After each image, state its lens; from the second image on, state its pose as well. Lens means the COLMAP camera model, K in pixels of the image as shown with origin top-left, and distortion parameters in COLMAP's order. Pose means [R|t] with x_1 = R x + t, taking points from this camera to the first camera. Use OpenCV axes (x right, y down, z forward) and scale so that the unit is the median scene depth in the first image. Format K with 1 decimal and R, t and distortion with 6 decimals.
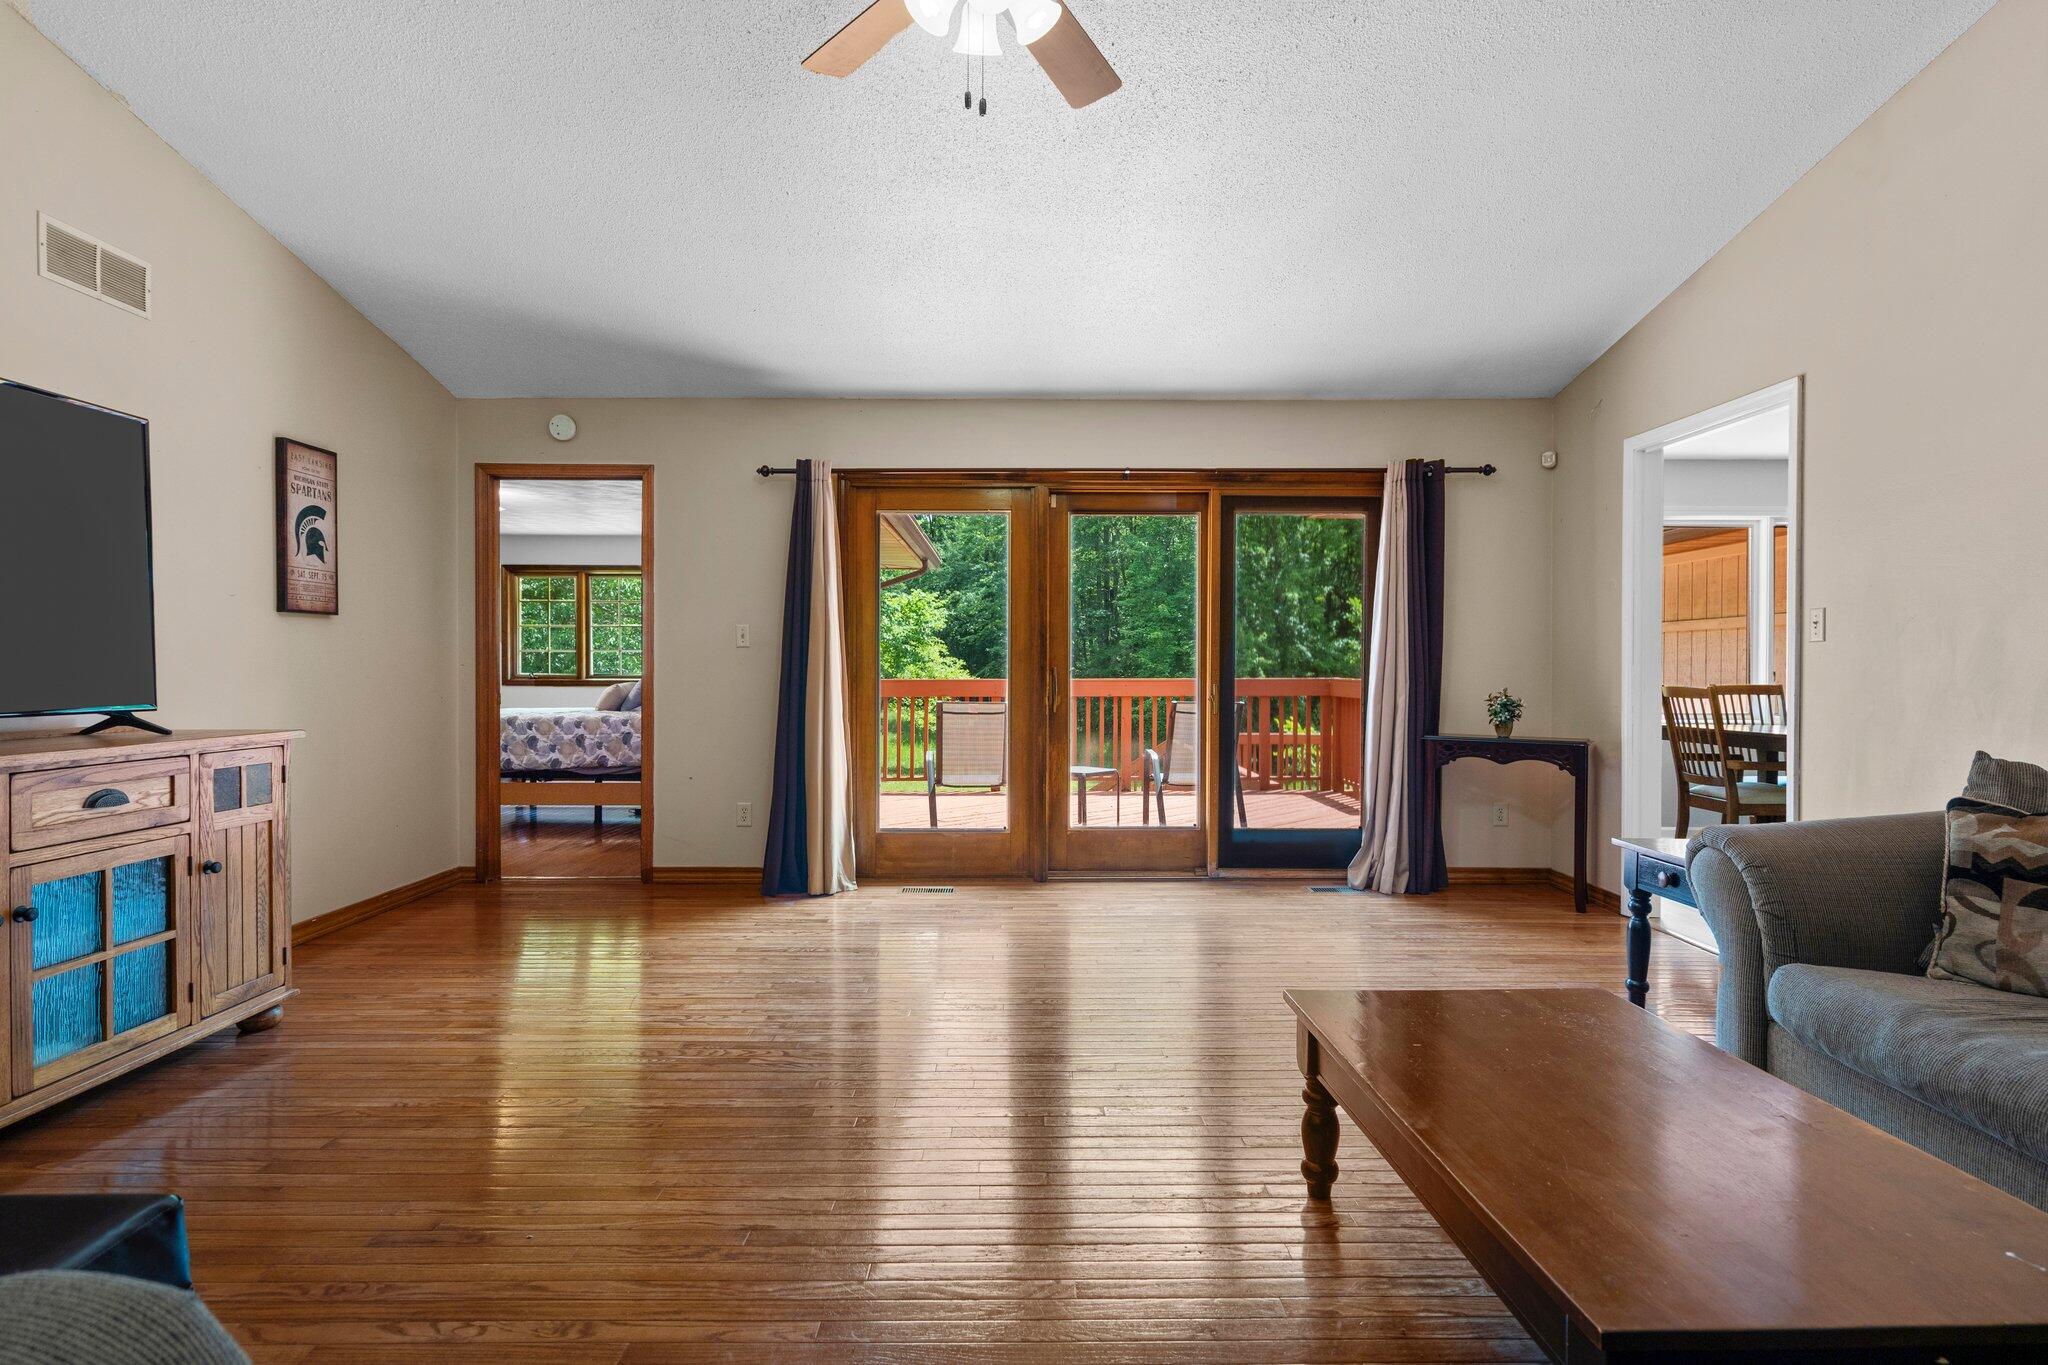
lens RADIAL K [[1081.2, 0, 1016.0], [0, 1081.2, 676.8], [0, 0, 1]] dist [0.002280, 0.001895]
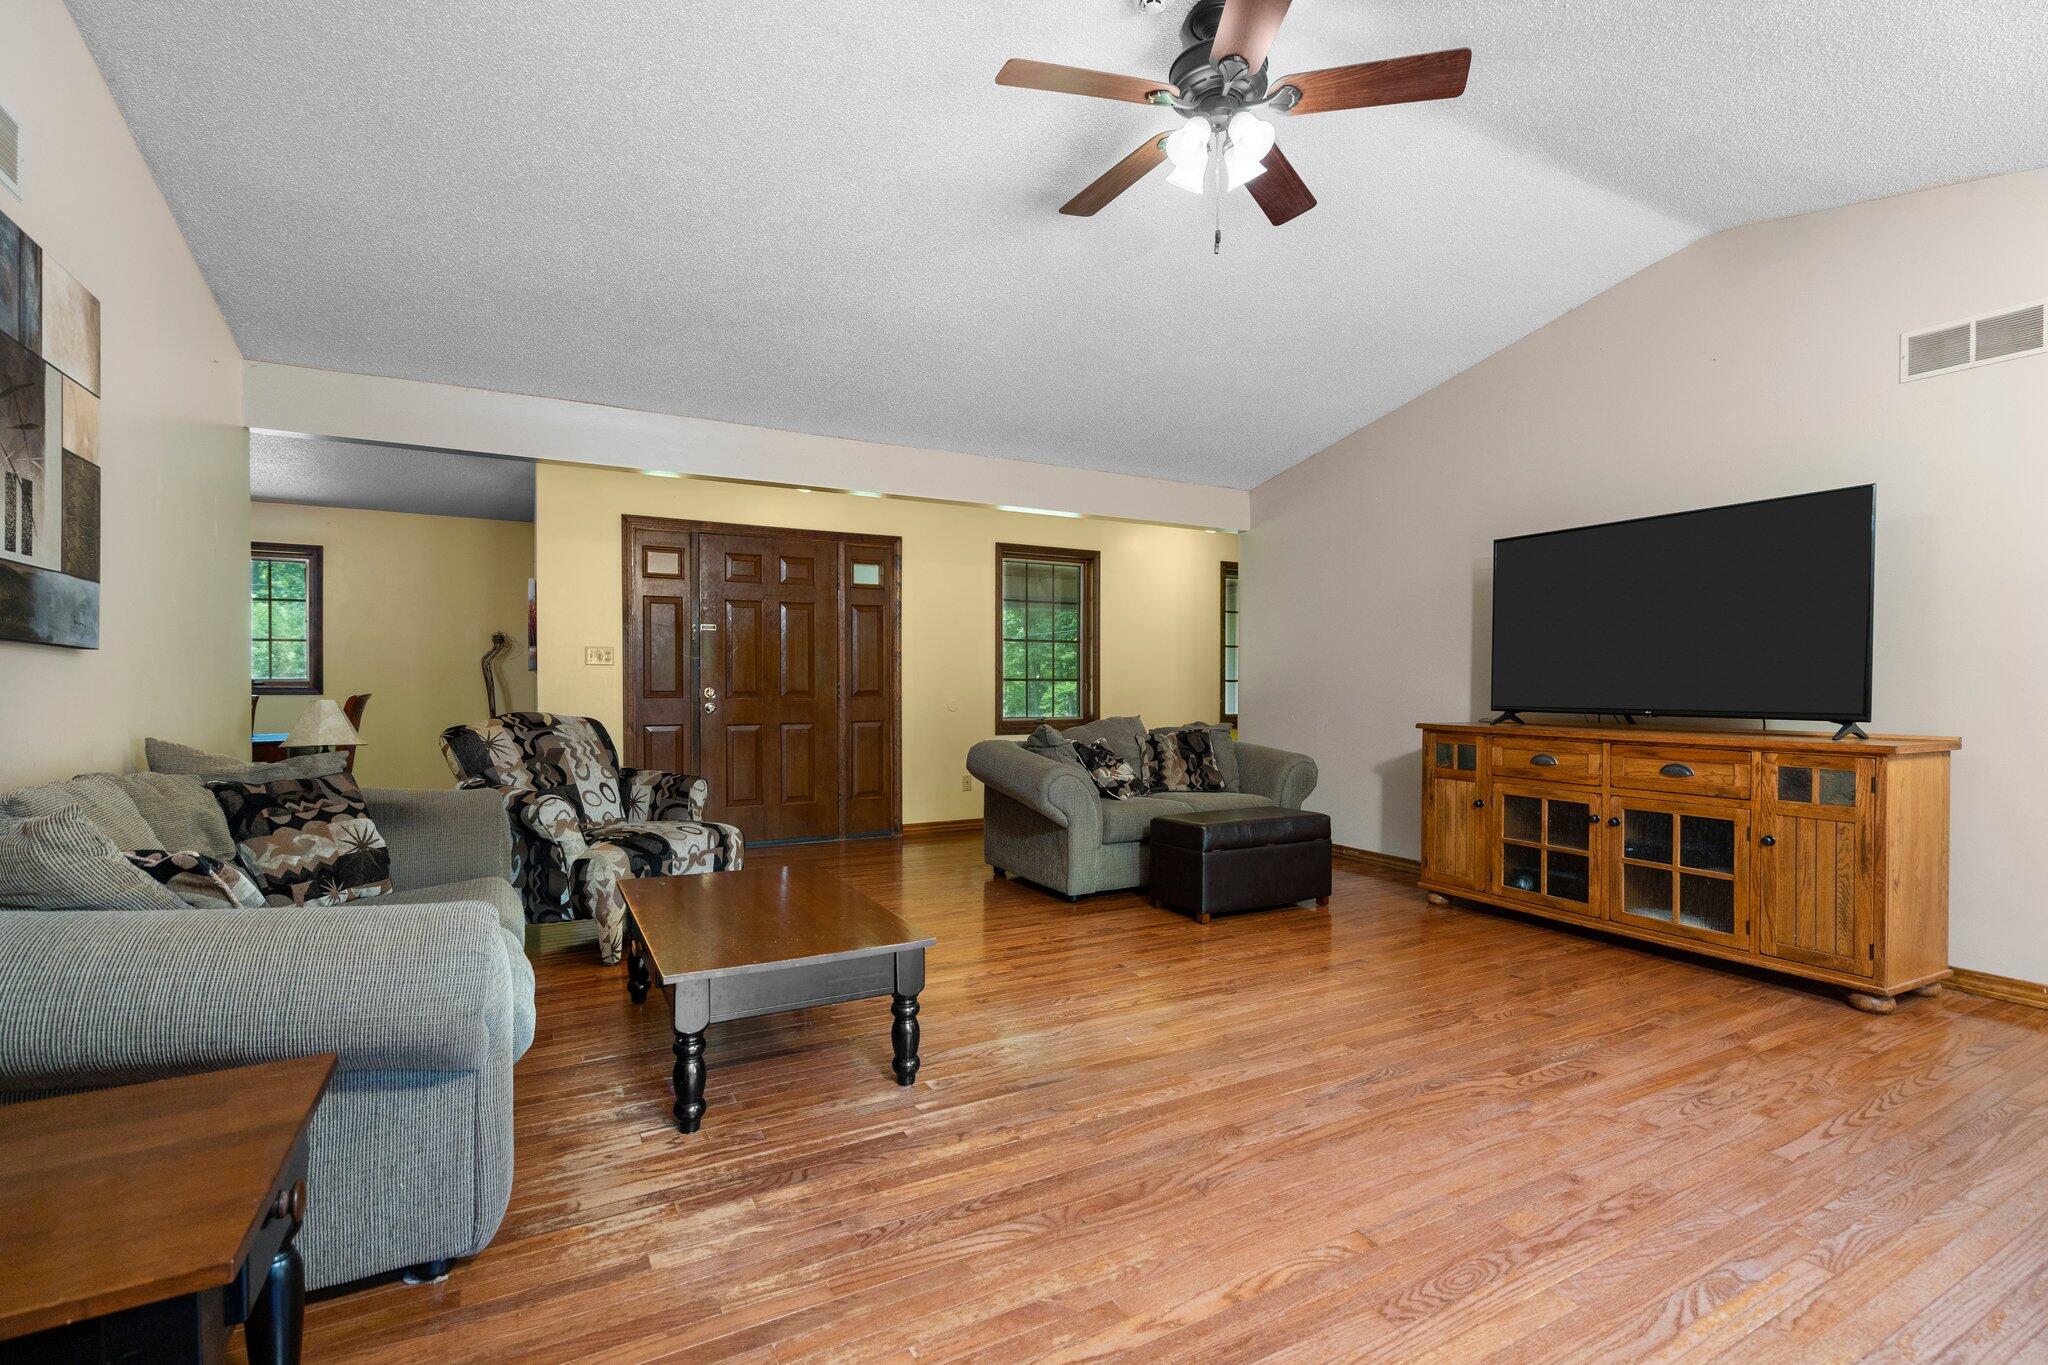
lens RADIAL K [[937.6, 0, 1017.5], [0, 937.6, 688.3], [0, 0, 1]] dist [-0.011057, 0.002506]
pose [[-0.881134, -0.002838, -0.472859, 0.413353], [-0.009072, 0.999899, 0.010903, -0.006985], [0.472780, 0.013897, -0.881071, 1.122709]]
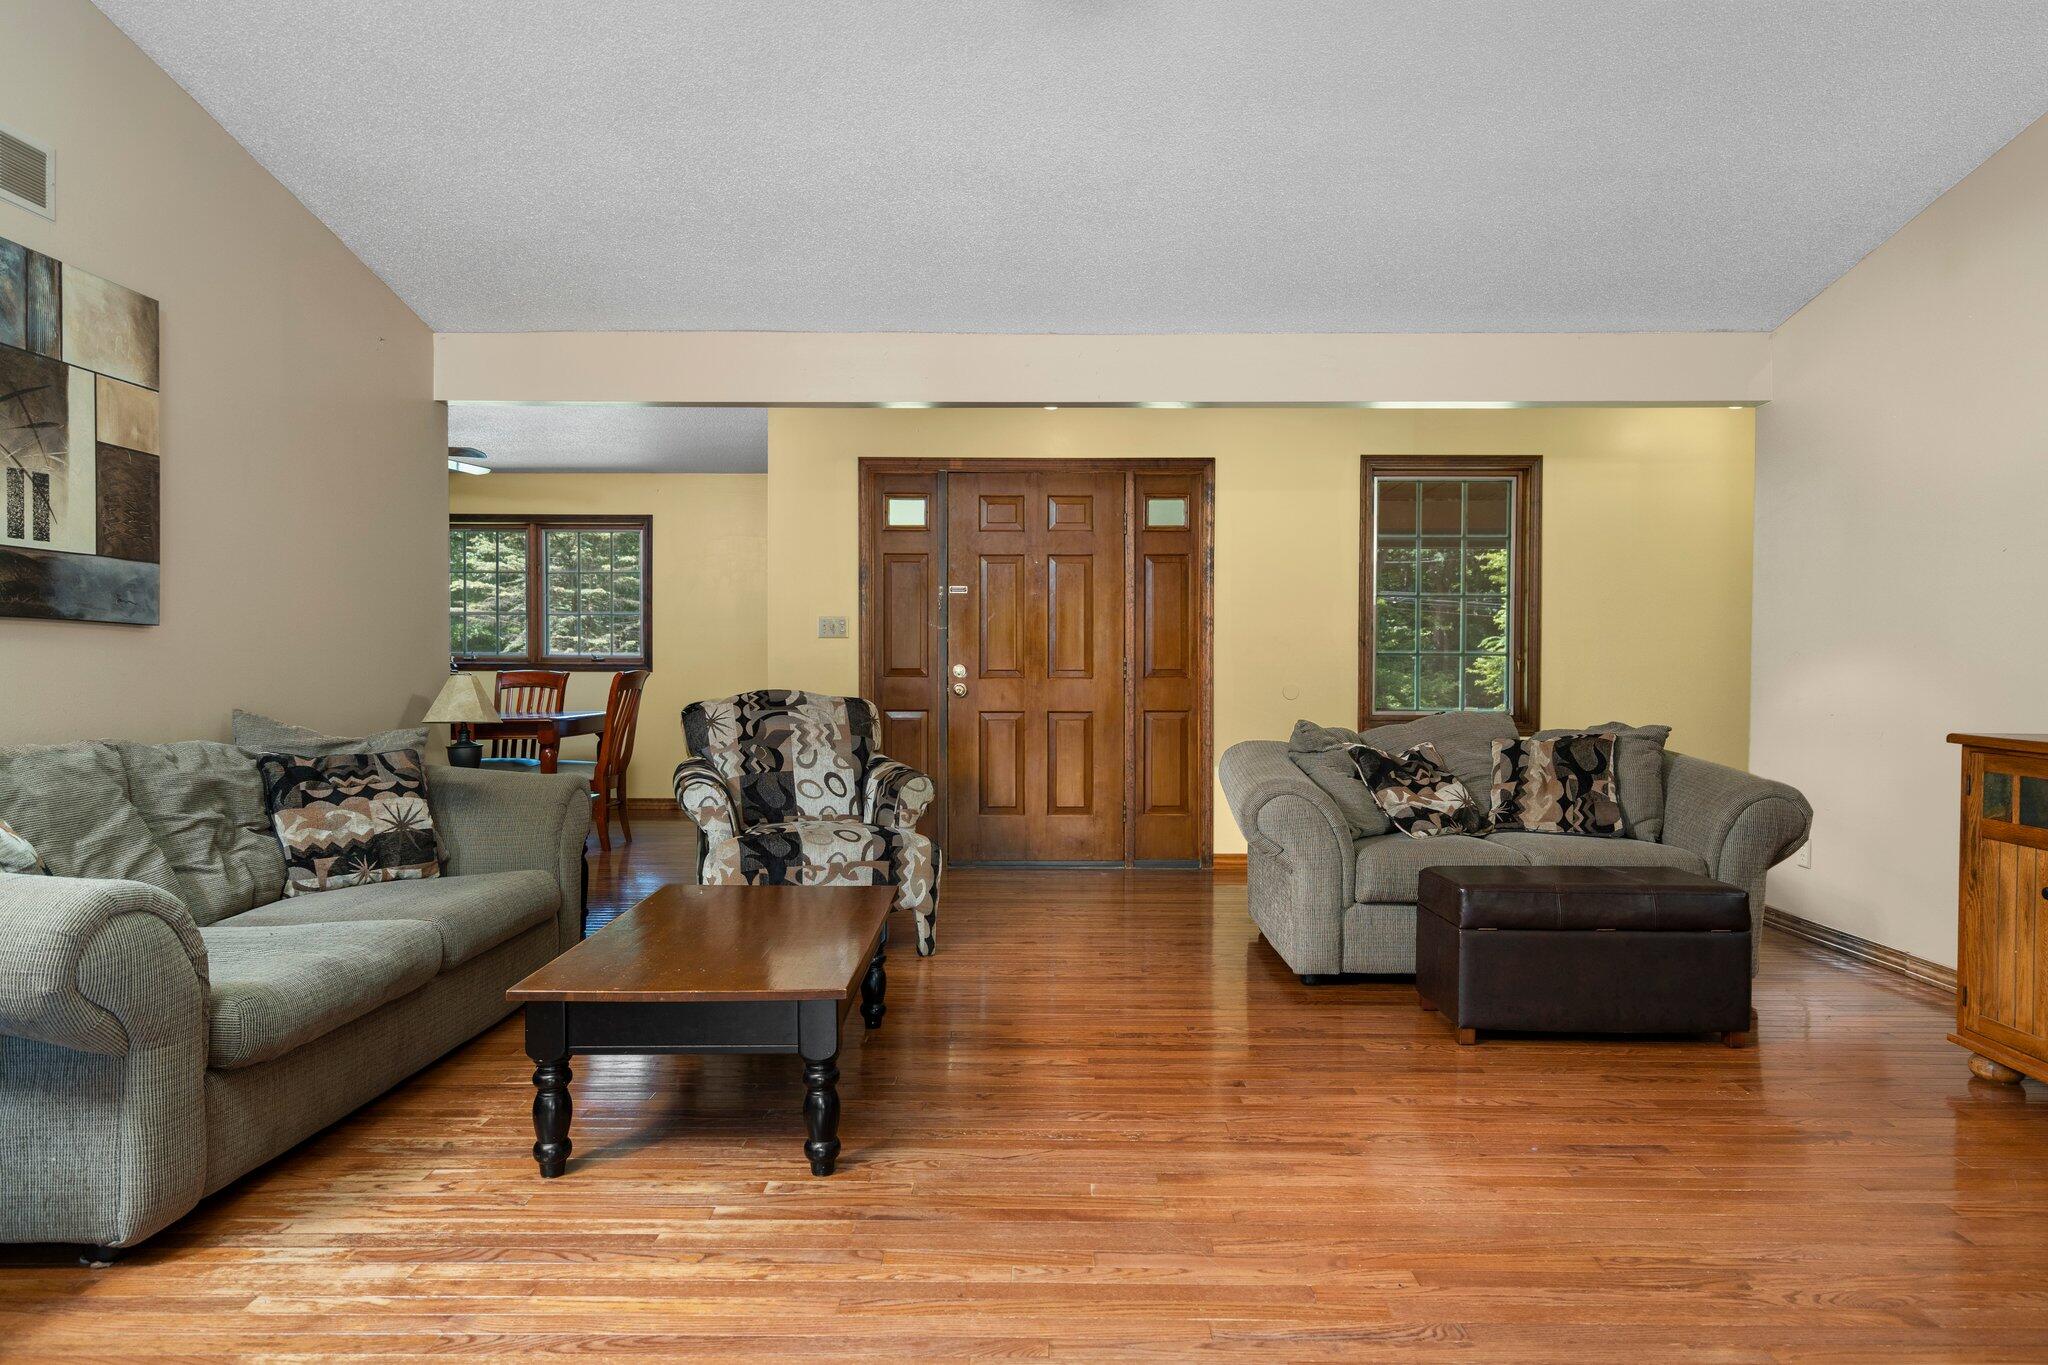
lens RADIAL K [[1247.1, 0, 1026.9], [0, 1247.1, 672.6], [0, 0, 1]] dist [0.007681, -0.001350]
pose [[-0.999816, -0.006766, 0.017975, 0.039675], [-0.006436, 0.999811, 0.018353, -0.007028], [-0.018096, 0.018234, -0.999670, 1.170893]]
